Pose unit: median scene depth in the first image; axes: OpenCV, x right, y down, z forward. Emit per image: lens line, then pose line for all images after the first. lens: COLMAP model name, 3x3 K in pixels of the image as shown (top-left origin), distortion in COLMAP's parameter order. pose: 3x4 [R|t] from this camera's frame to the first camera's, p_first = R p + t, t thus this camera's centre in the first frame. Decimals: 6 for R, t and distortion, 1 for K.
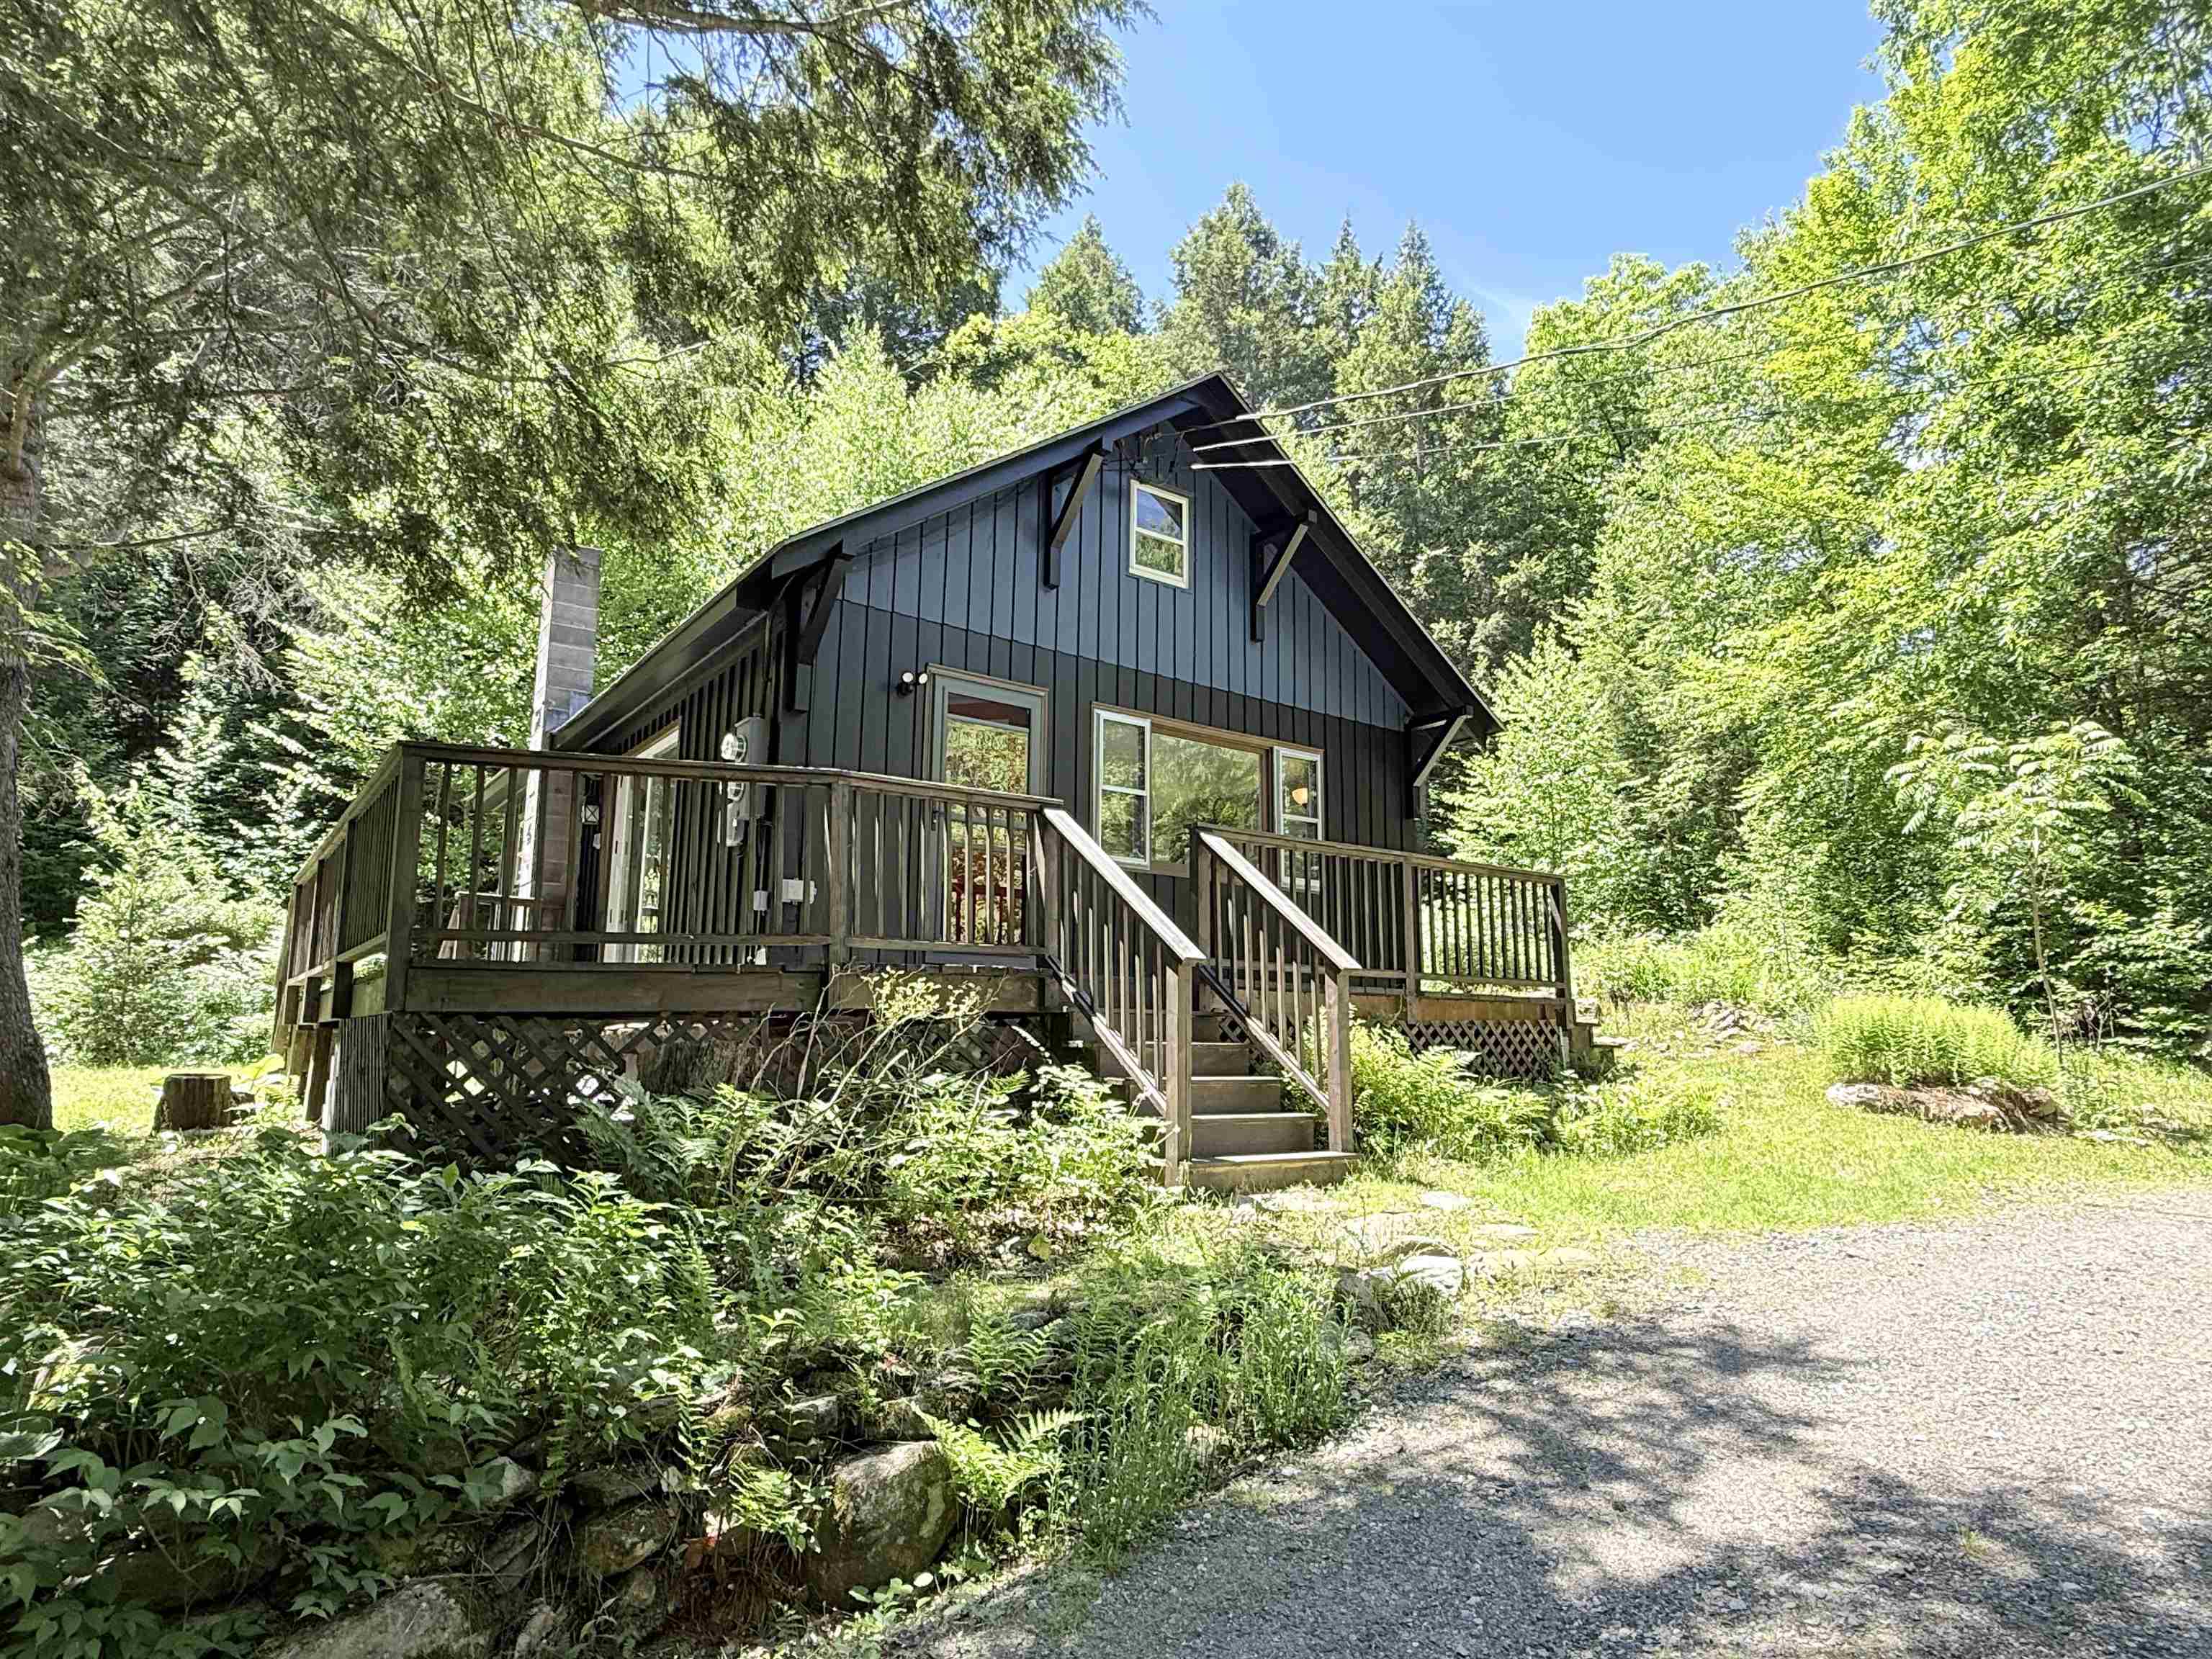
lens RADIAL K [[1273.4, 0, 1103.9], [0, 1273.4, 830.1], [0, 0, 1]] dist [-0.000534, 0.002979]
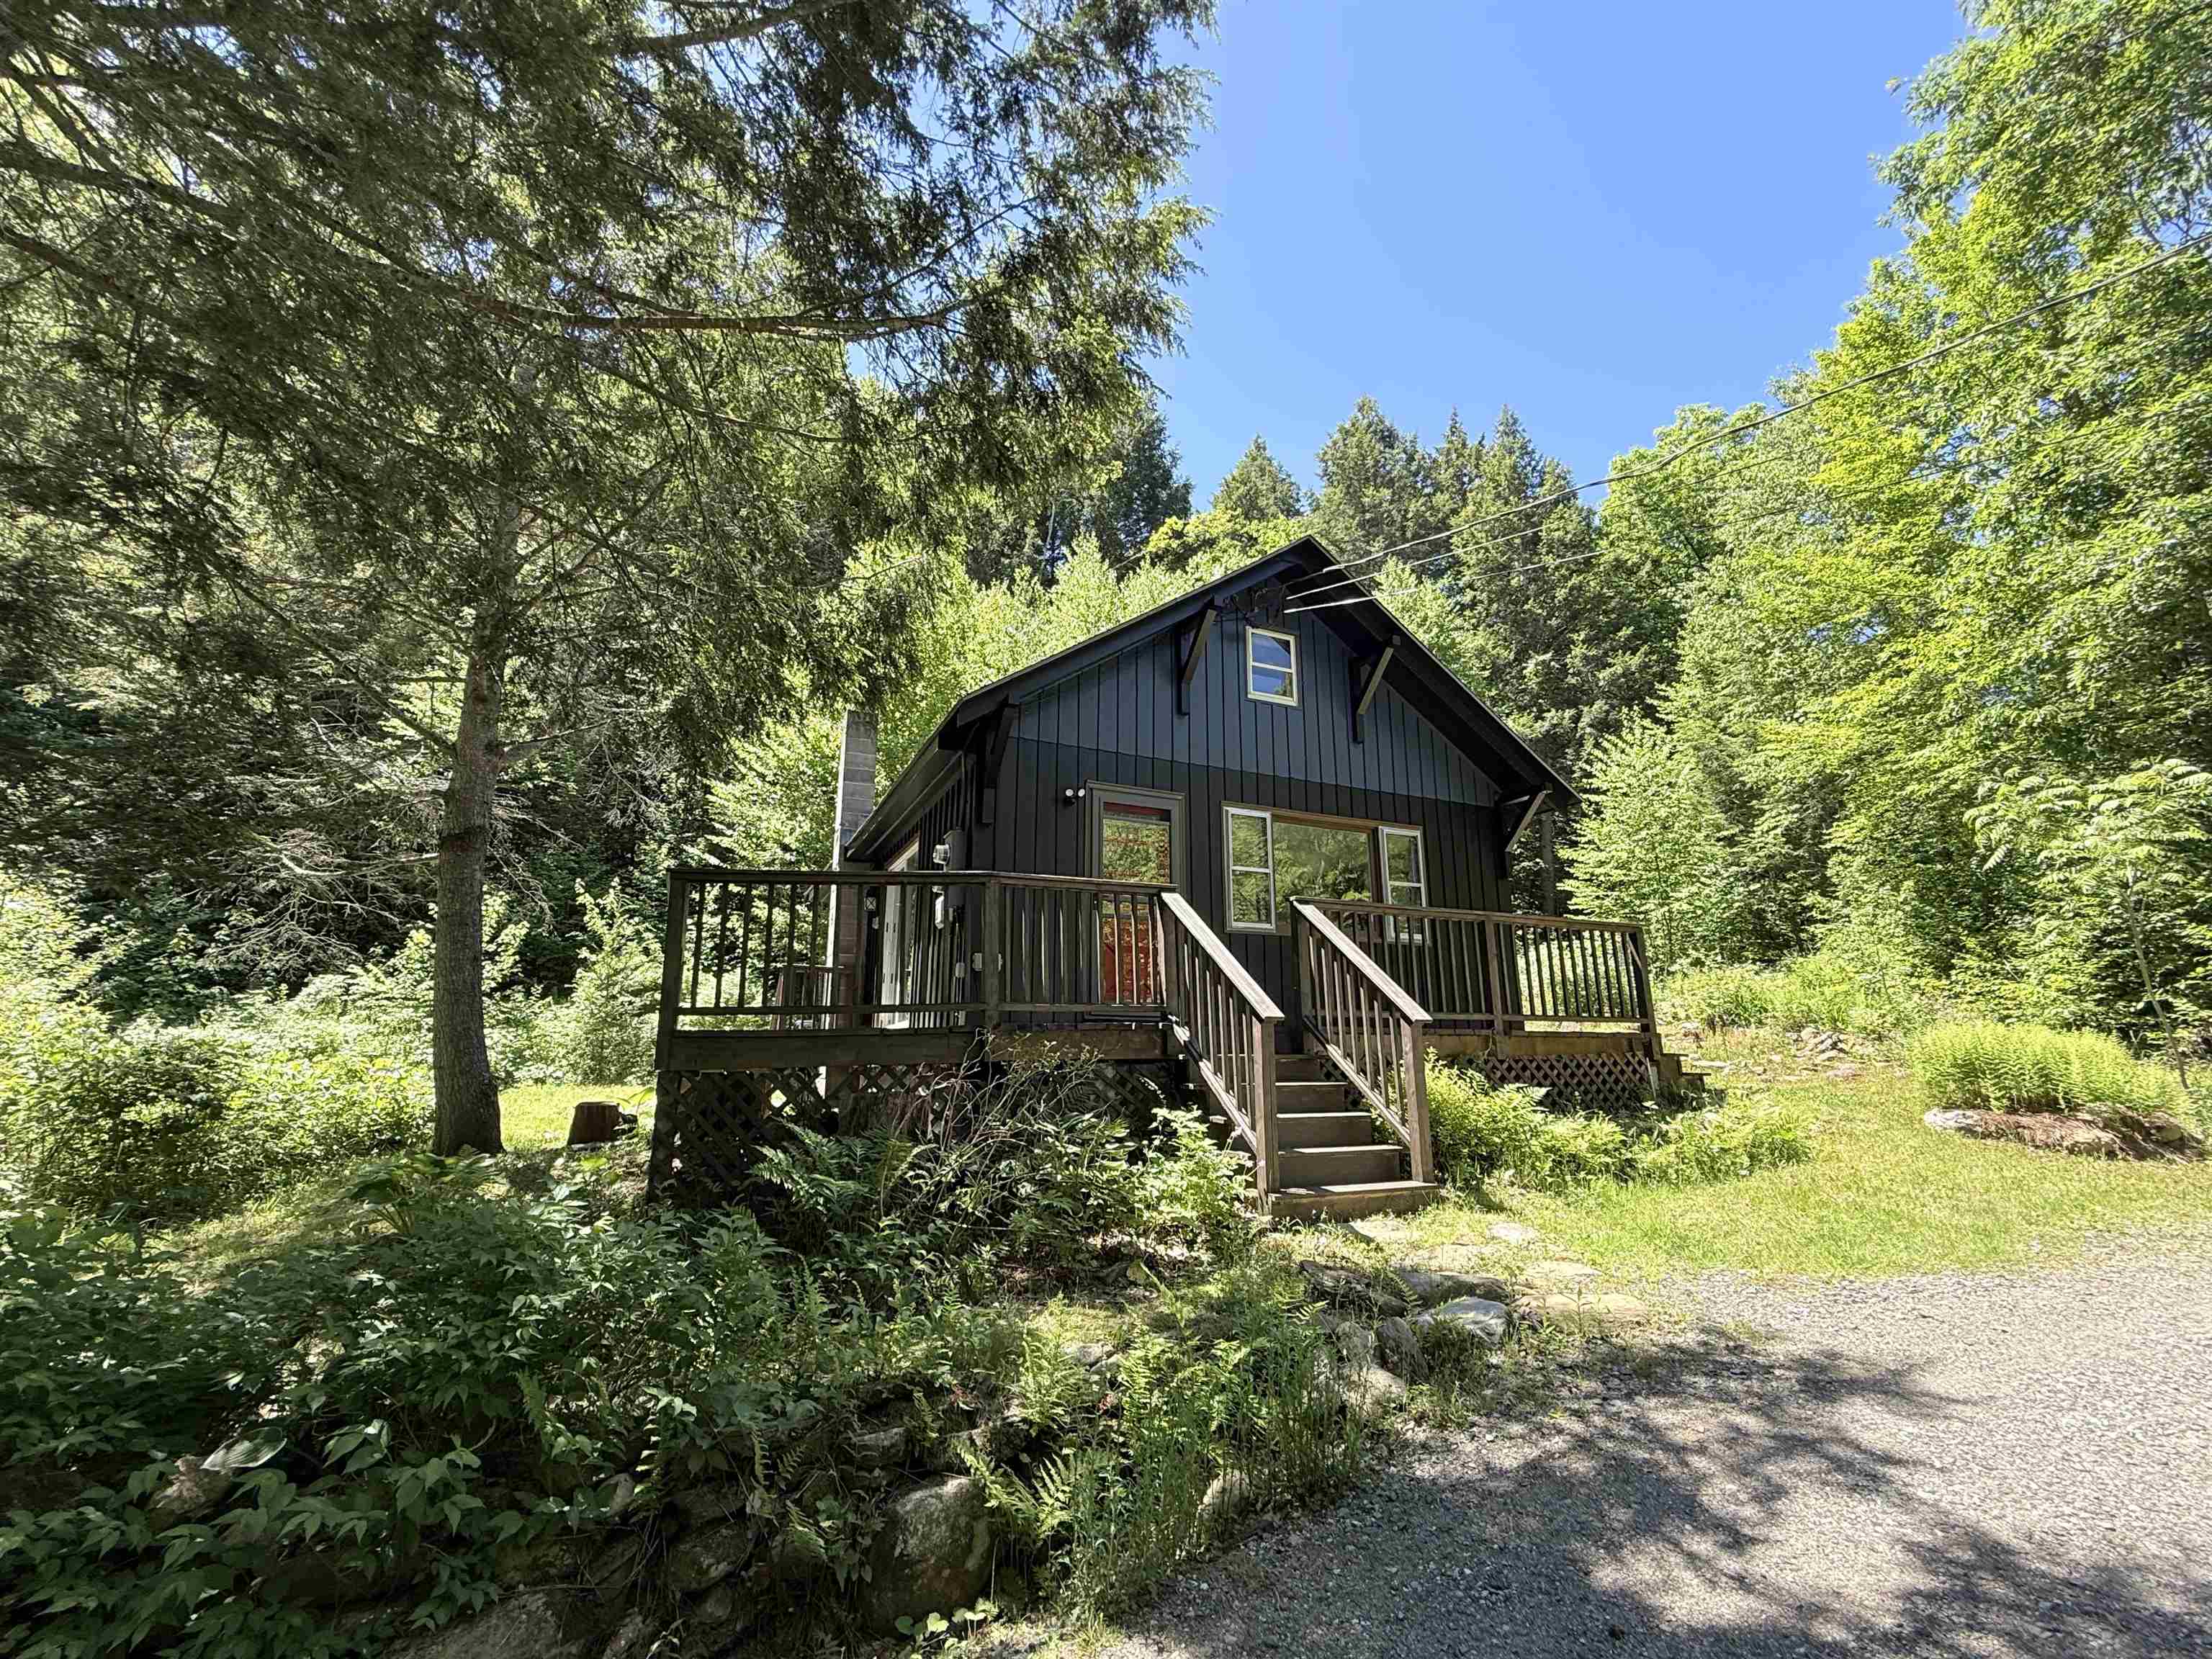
lens RADIAL K [[947.2, 0, 1103.3], [0, 947.2, 818.7], [0, 0, 1]] dist [-0.001121, 0.001274]
pose [[0.977962, -0.059855, -0.200021, 0.033352], [0.044259, 0.995685, -0.081559, -0.005842], [0.204040, 0.070909, 0.976391, 0.029604]]
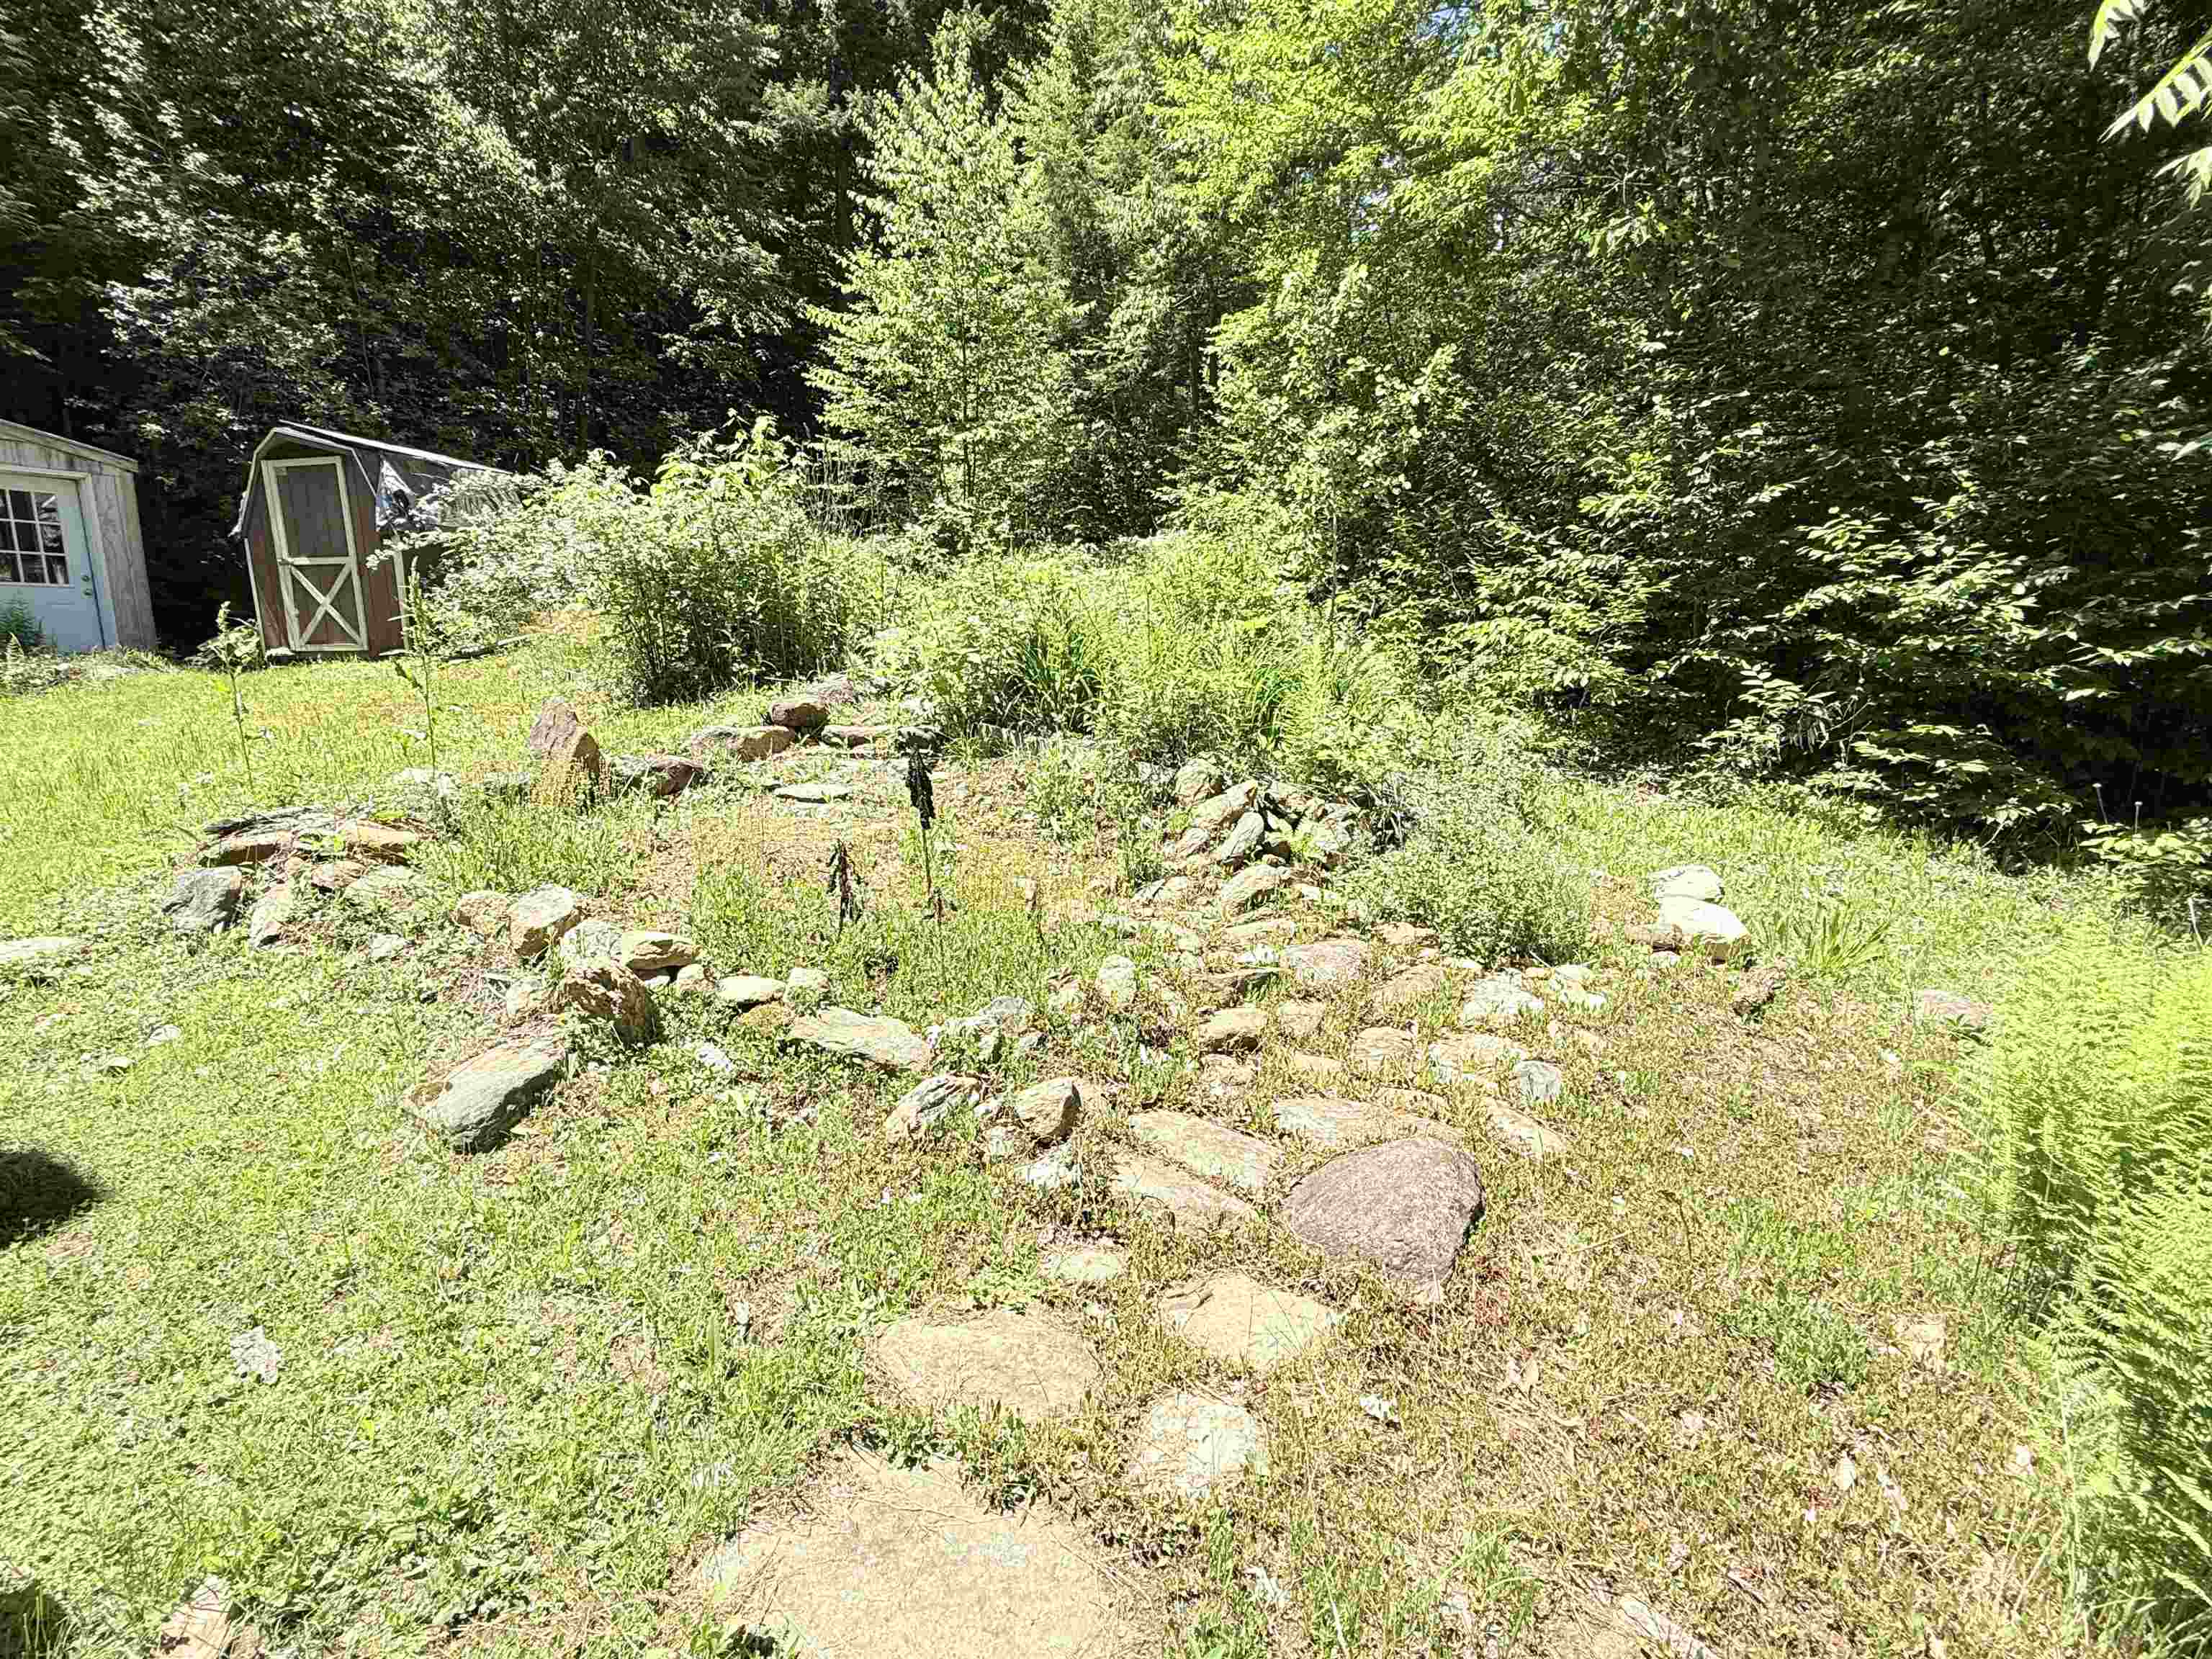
lens RADIAL K [[1045.3, 0, 1121.2], [0, 1045.3, 825.5], [0, 0, 1]] dist [0.000287, 0.000833]
pose [[0.909006, -0.079906, 0.409051, 0.247117], [-0.071039, 0.937383, 0.340979, 0.038474], [-0.410683, -0.339010, 0.846411, 0.556757]]
